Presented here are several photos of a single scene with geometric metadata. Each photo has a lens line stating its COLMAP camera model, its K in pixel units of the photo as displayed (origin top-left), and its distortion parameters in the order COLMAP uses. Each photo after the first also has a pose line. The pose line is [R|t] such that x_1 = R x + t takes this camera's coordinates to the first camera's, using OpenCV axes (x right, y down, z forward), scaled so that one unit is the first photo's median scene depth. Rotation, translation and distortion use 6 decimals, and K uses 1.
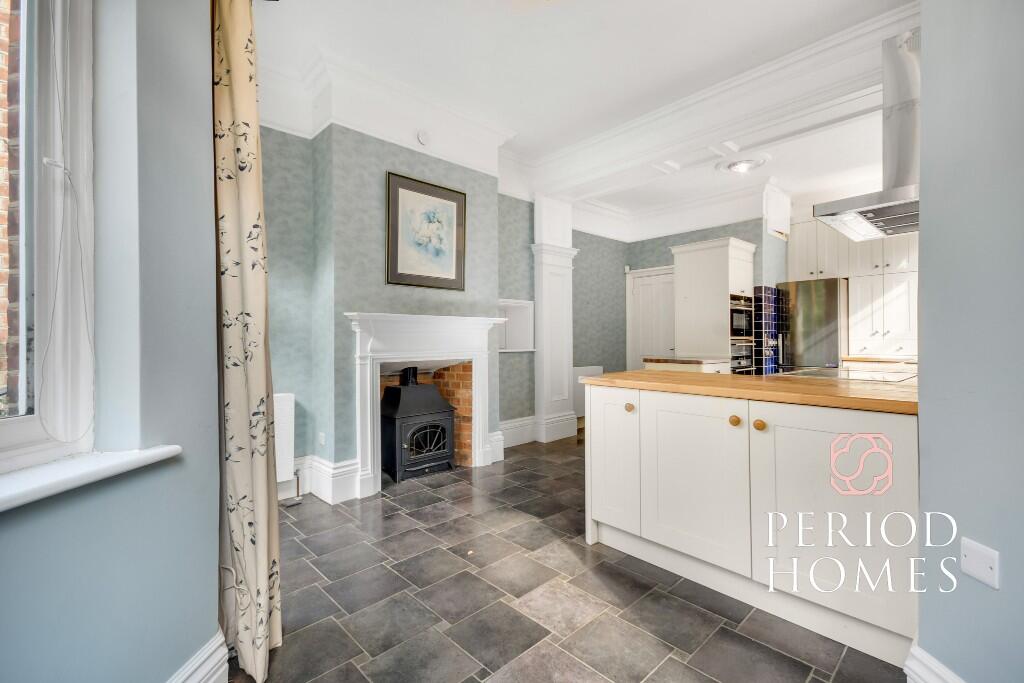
lens RADIAL K [[462.4, 0, 512.3], [0, 462.4, 338.8], [0, 0, 1]] dist [0.002310, 0.000205]
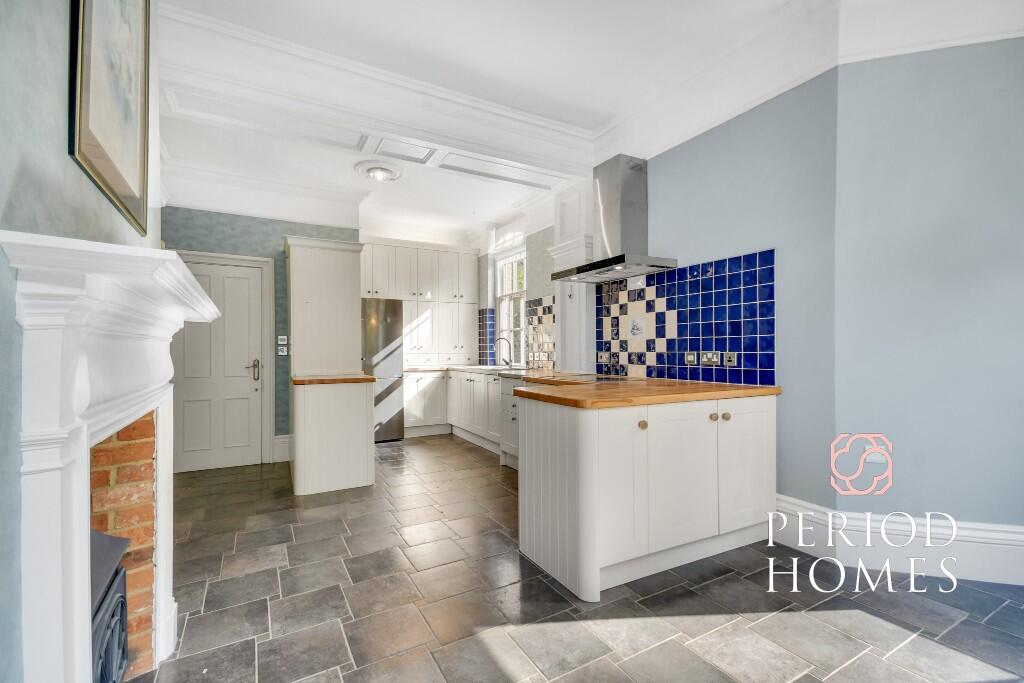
lens RADIAL K [[447.8, 0, 512.4], [0, 447.8, 348.0], [0, 0, 1]] dist [0.003793, 0.000363]
pose [[0.224679, 0.006000, 0.974414, -0.554439], [0.002929, 0.999972, -0.006832, -0.004036], [-0.974428, 0.004389, 0.224655, 0.821953]]
